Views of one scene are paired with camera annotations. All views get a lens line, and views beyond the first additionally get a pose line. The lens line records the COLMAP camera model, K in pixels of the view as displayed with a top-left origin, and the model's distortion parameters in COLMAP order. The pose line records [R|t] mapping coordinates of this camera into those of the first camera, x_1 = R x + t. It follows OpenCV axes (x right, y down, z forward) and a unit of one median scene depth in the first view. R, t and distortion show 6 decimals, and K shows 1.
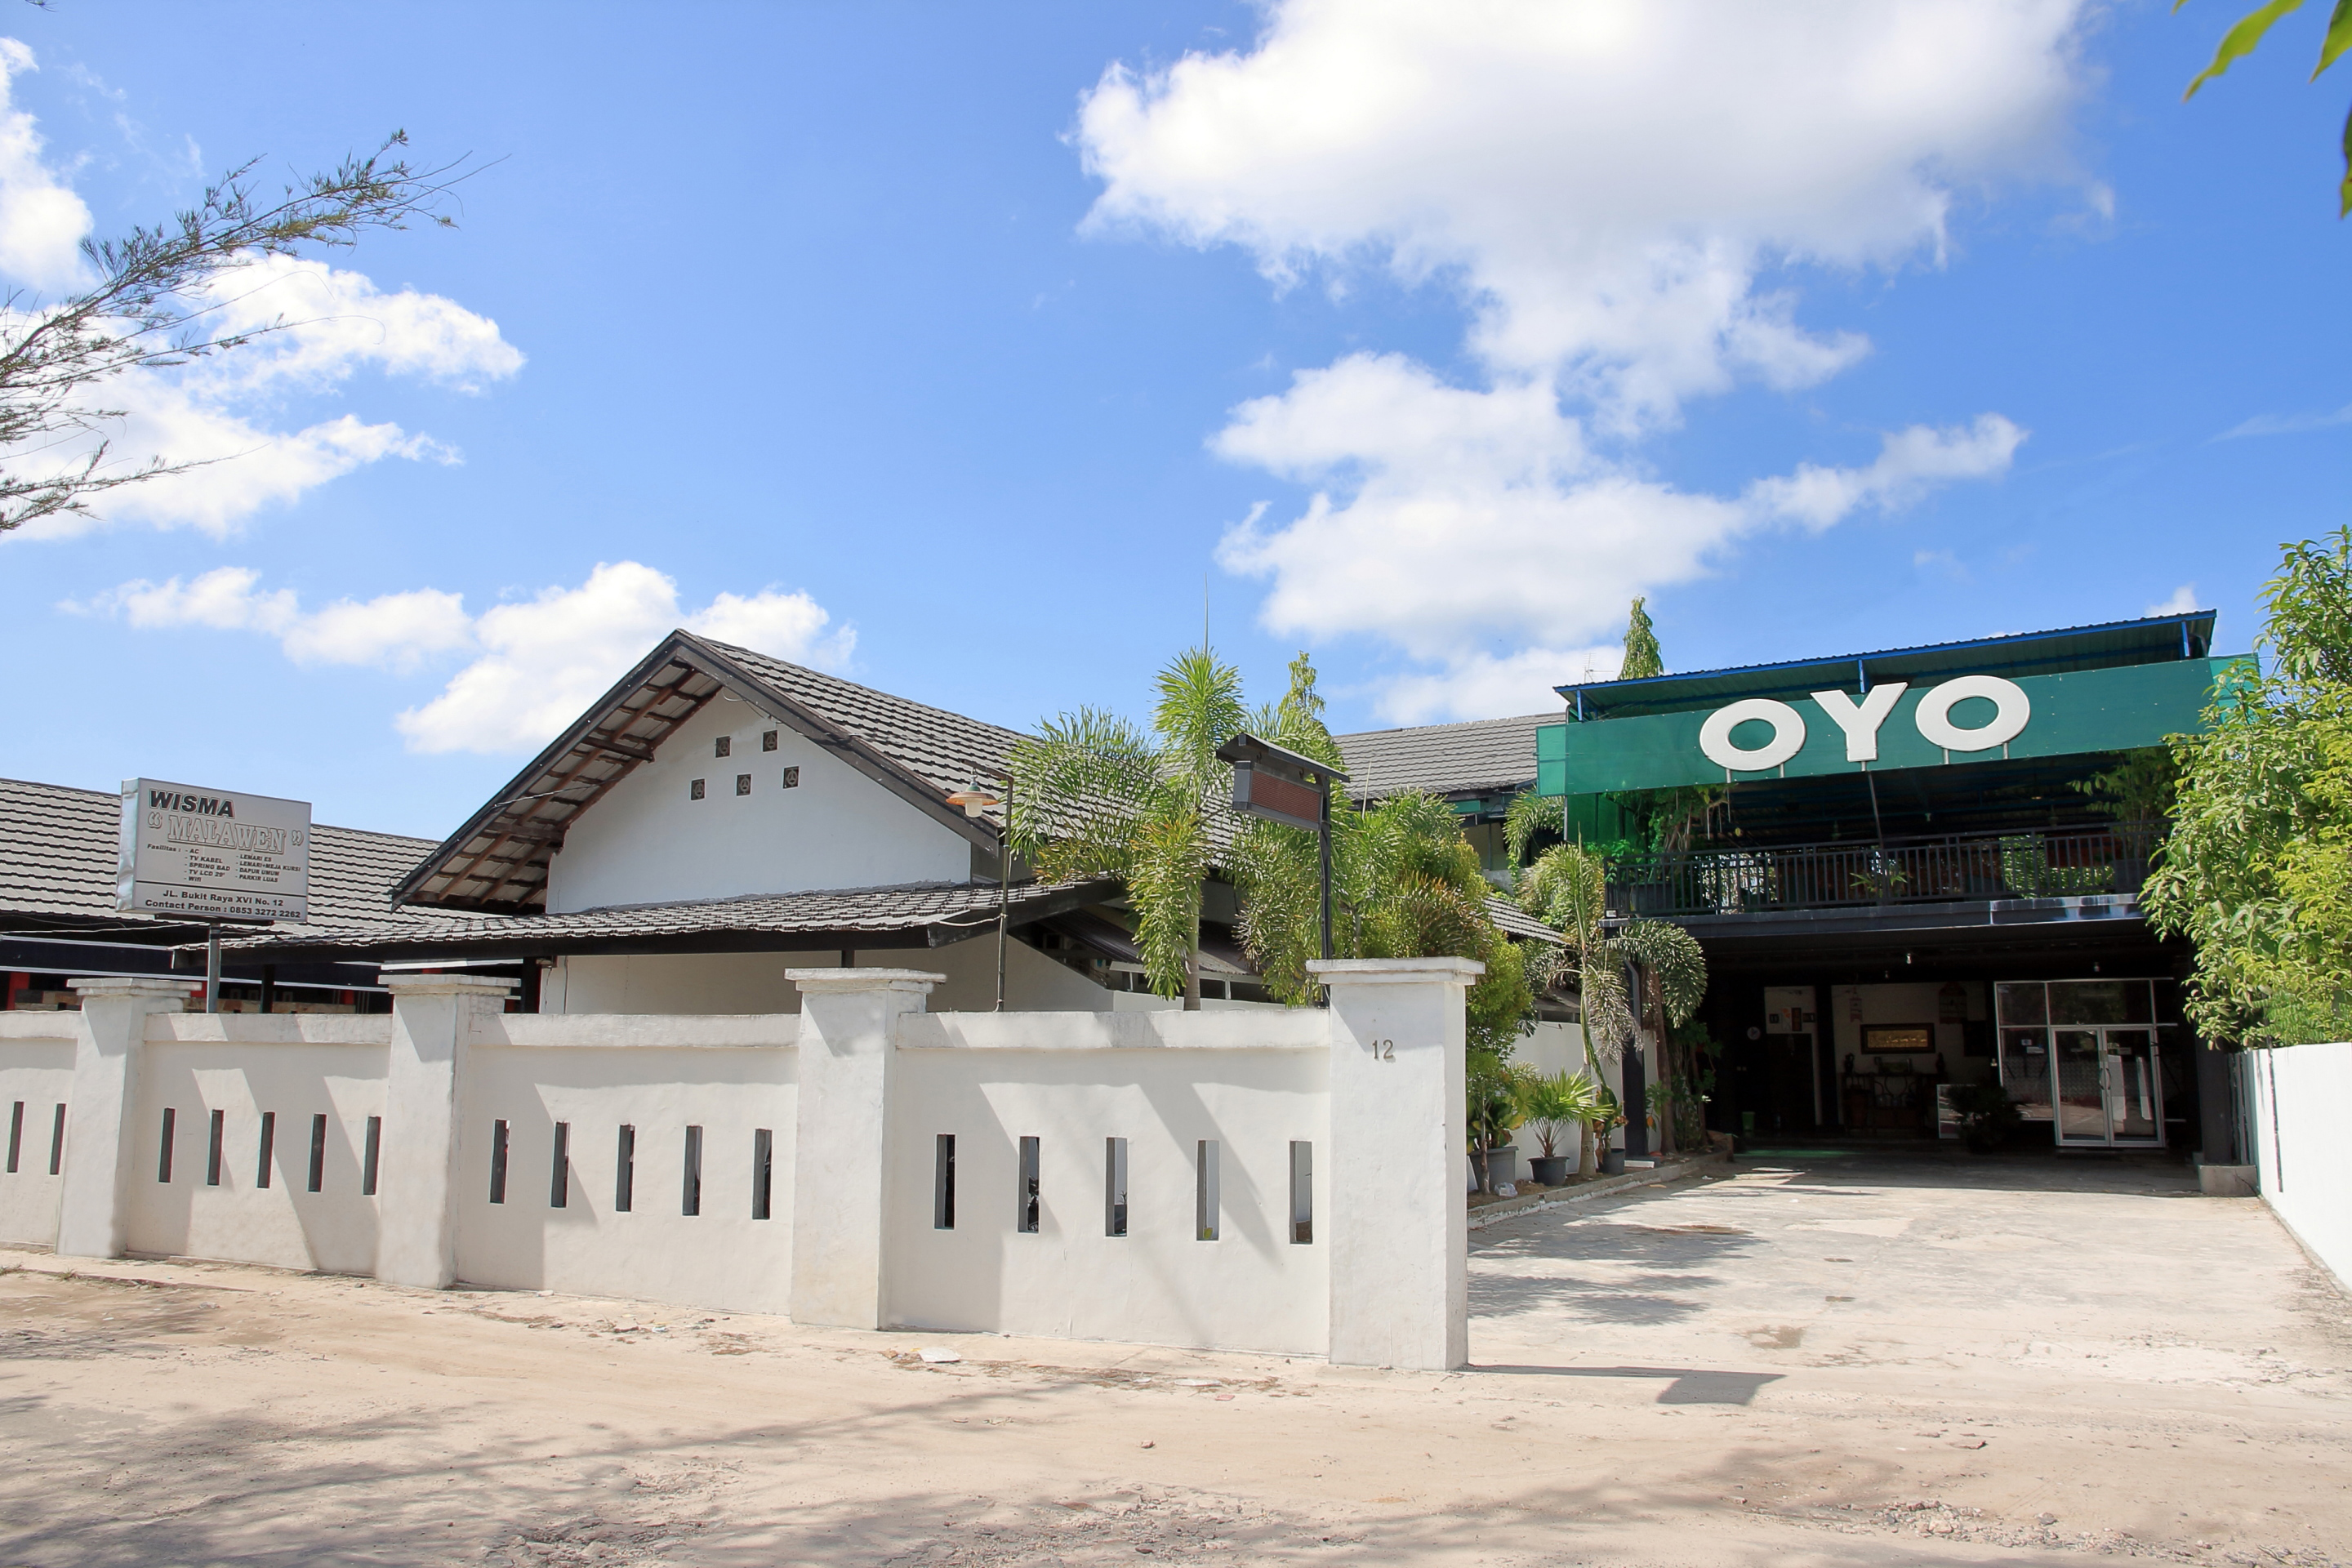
lens RADIAL K [[1629.7, 0, 1167.2], [0, 1629.7, 814.0], [0, 0, 1]] dist [-0.123437, 0.096970]
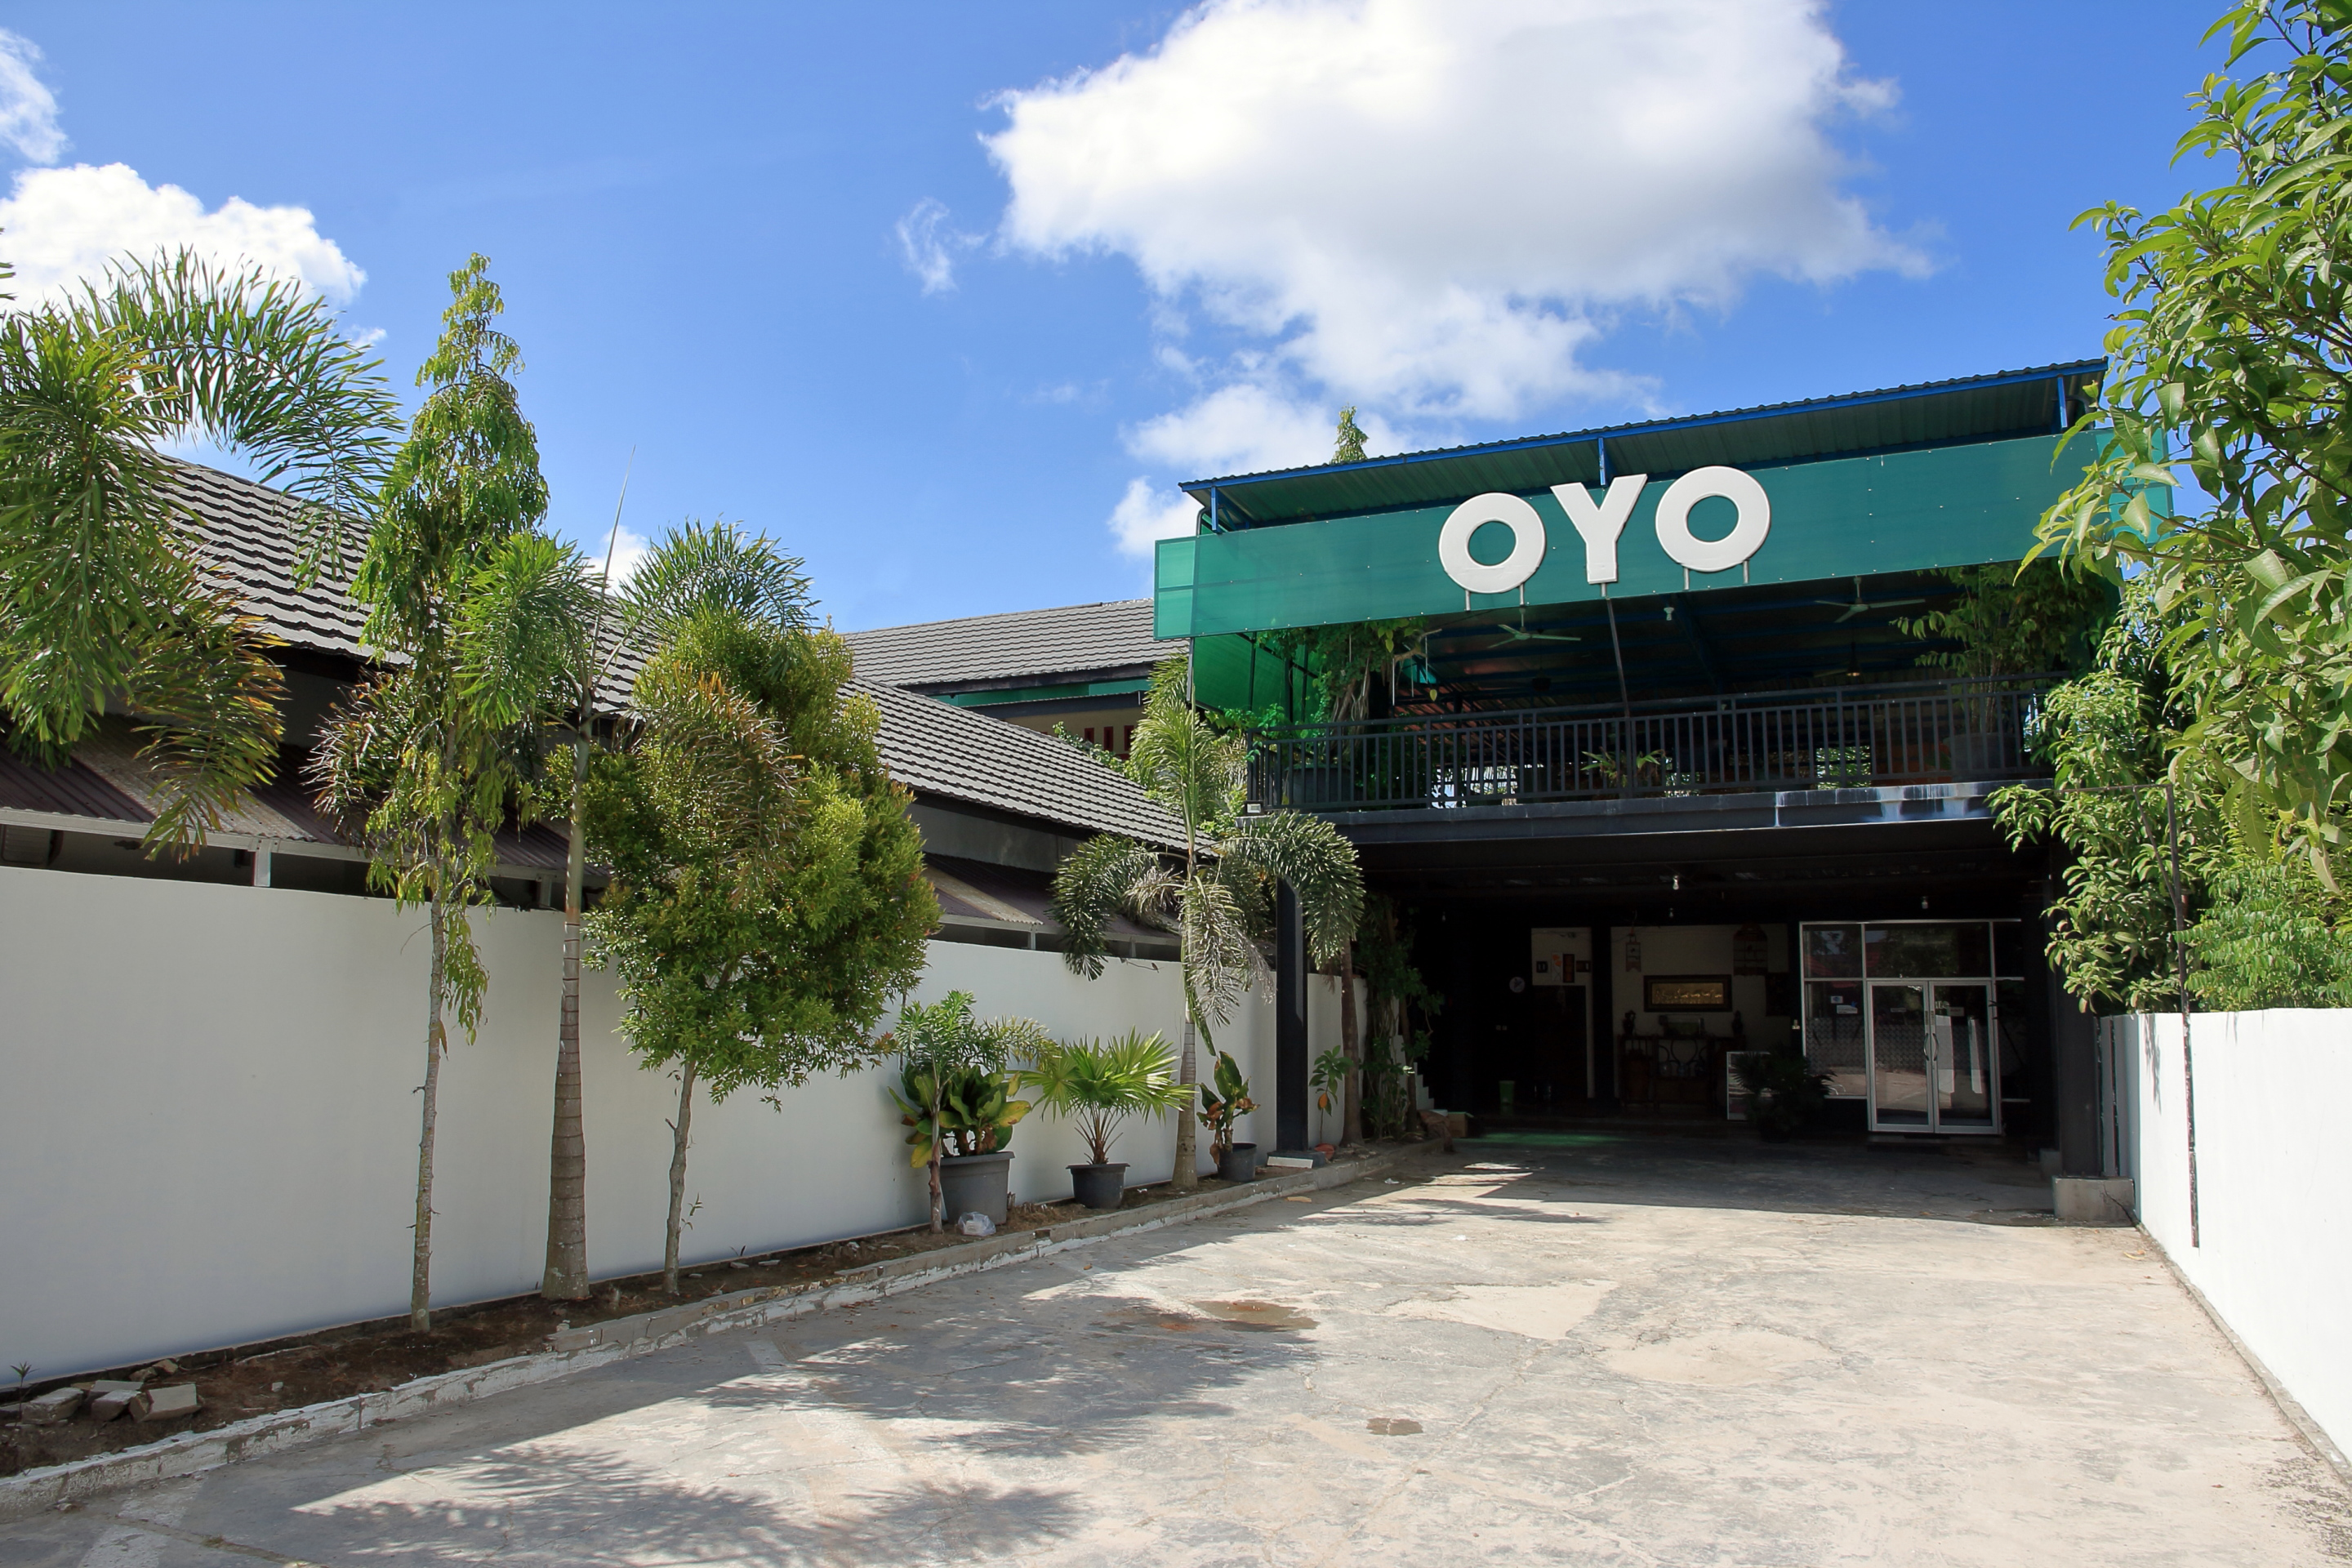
lens RADIAL K [[1633.5, 0, 1181.9], [0, 1633.5, 798.1], [0, 0, 1]] dist [-0.118239, 0.093175]
pose [[0.995513, 0.020097, 0.092467, 0.177887], [-0.022089, 0.999544, 0.020567, 0.043472], [-0.092011, -0.022517, 0.995503, 0.296215]]
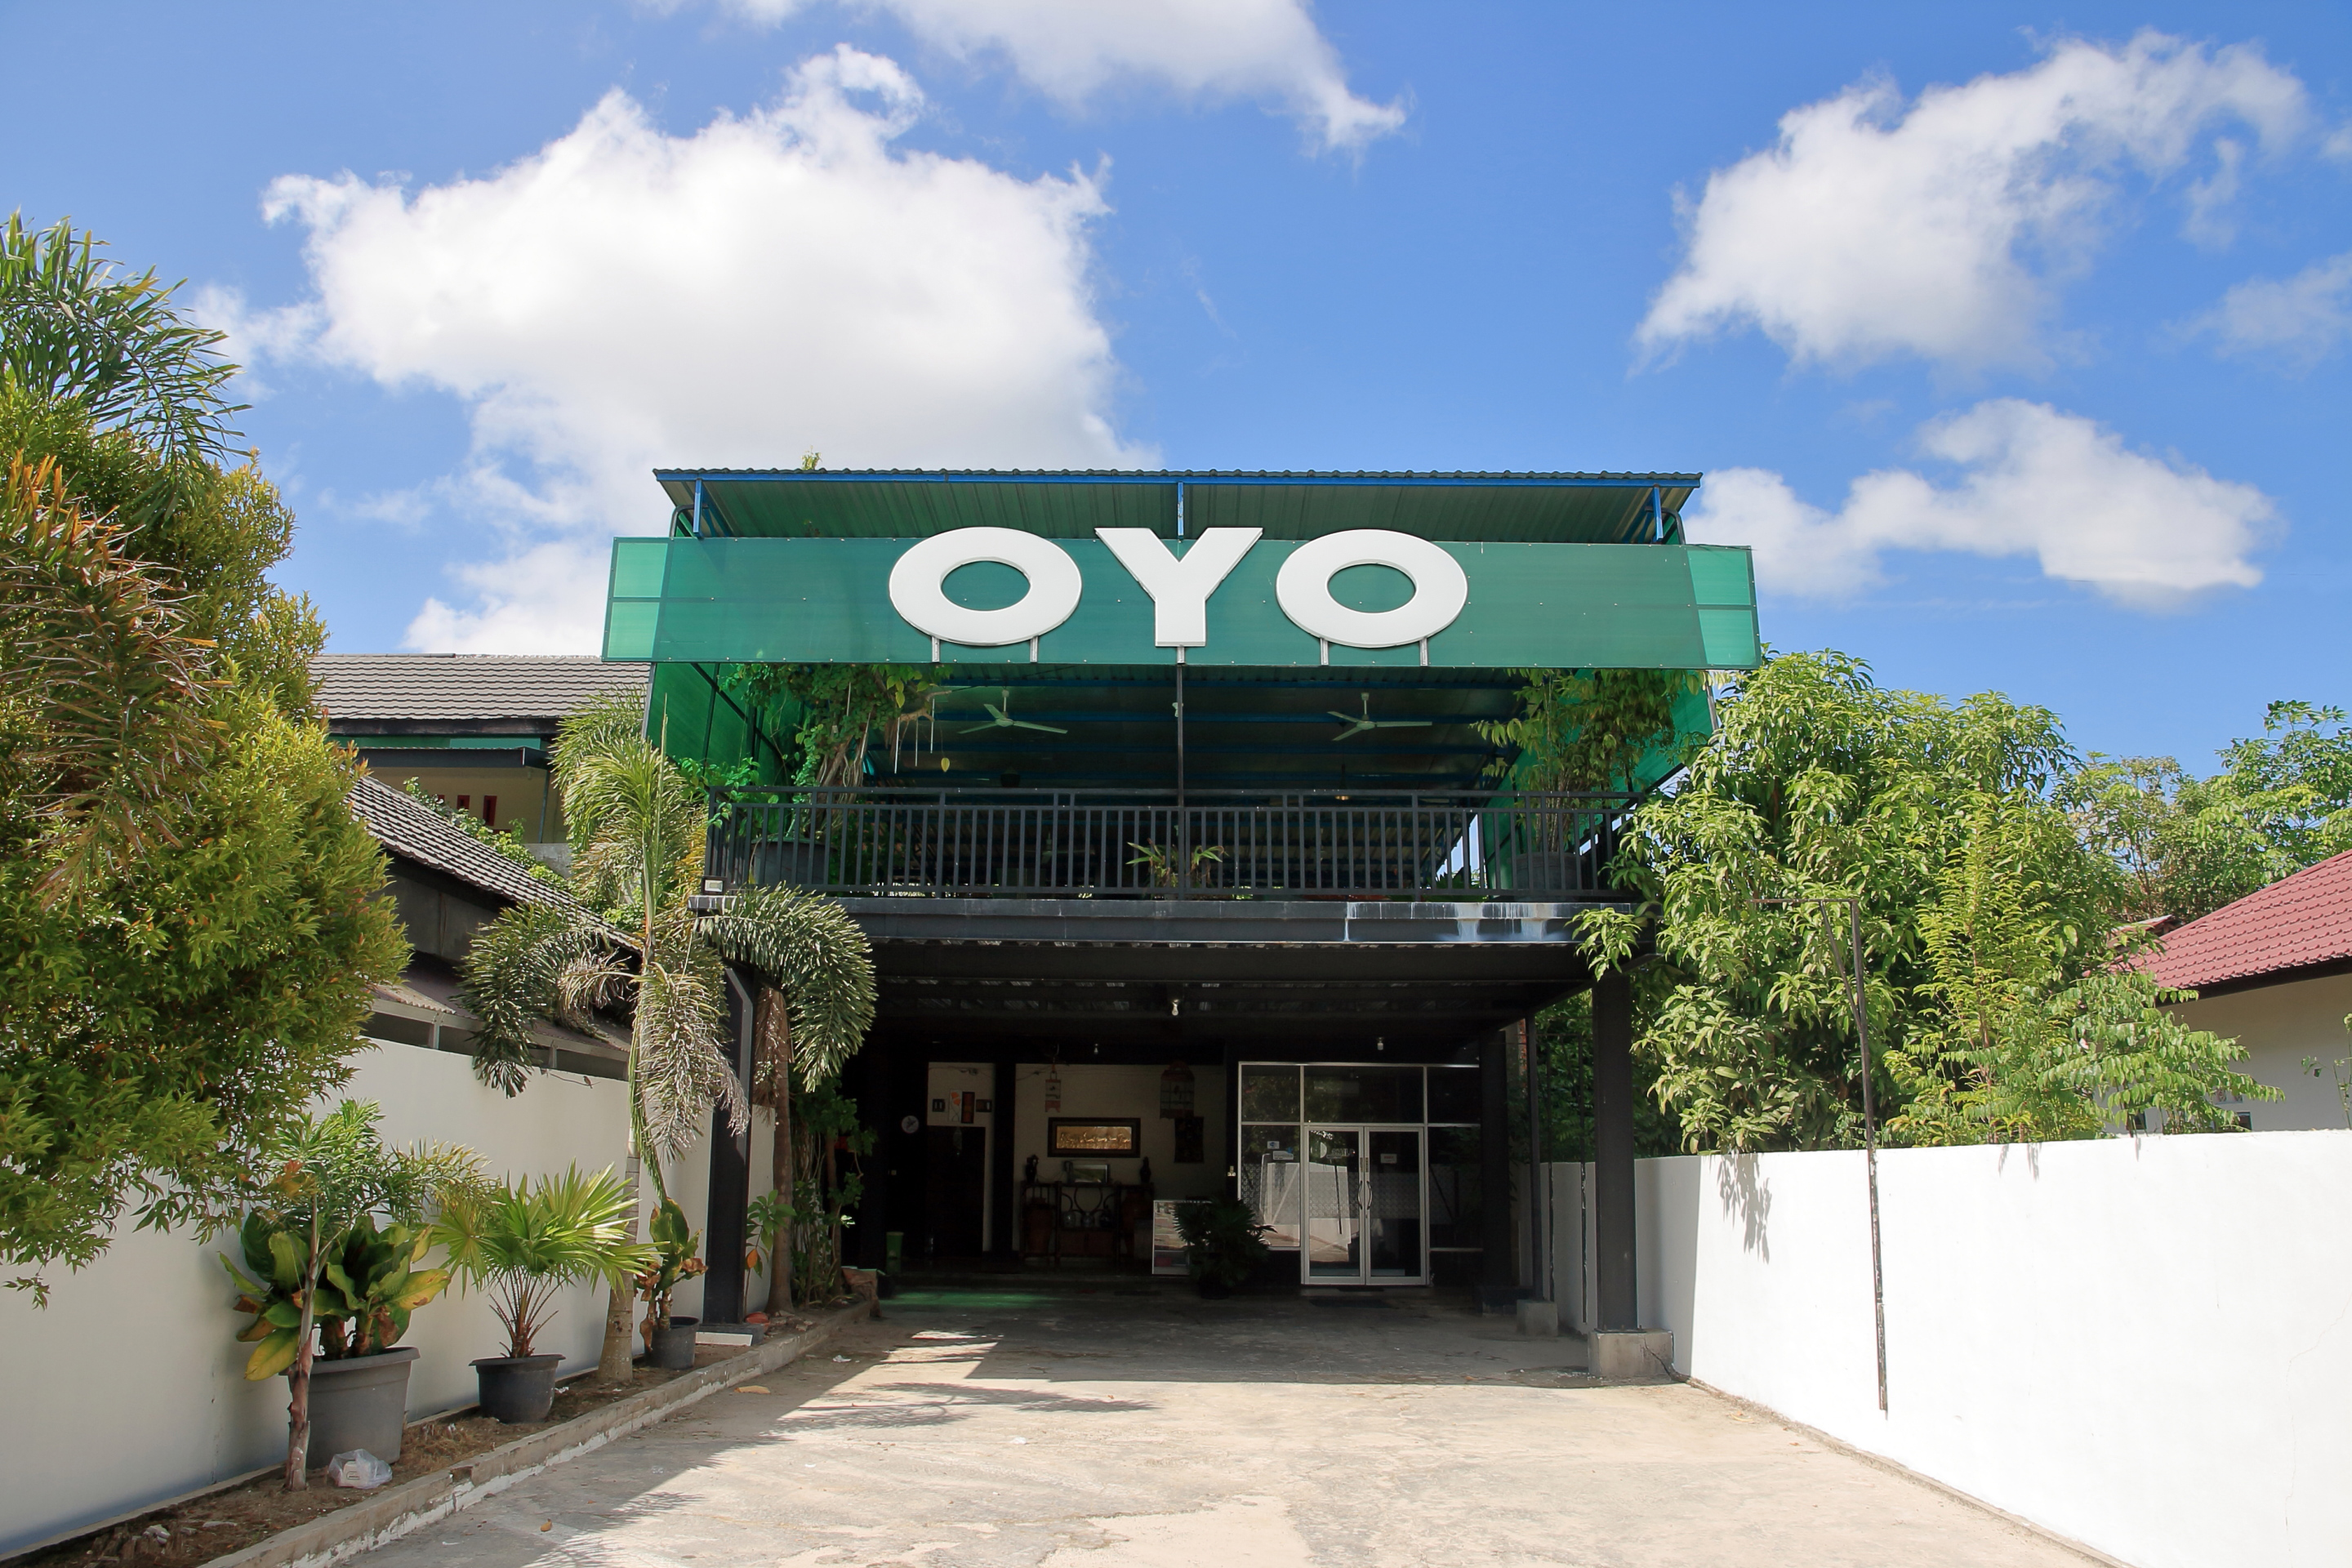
lens RADIAL K [[1629.7, 0, 1167.2], [0, 1629.7, 814.0], [0, 0, 1]] dist [-0.123437, 0.096970]
pose [[0.866567, 0.113877, 0.485896, 0.137513], [-0.084642, 0.993050, -0.081782, 0.069402], [-0.491831, 0.029742, 0.870182, 0.439049]]
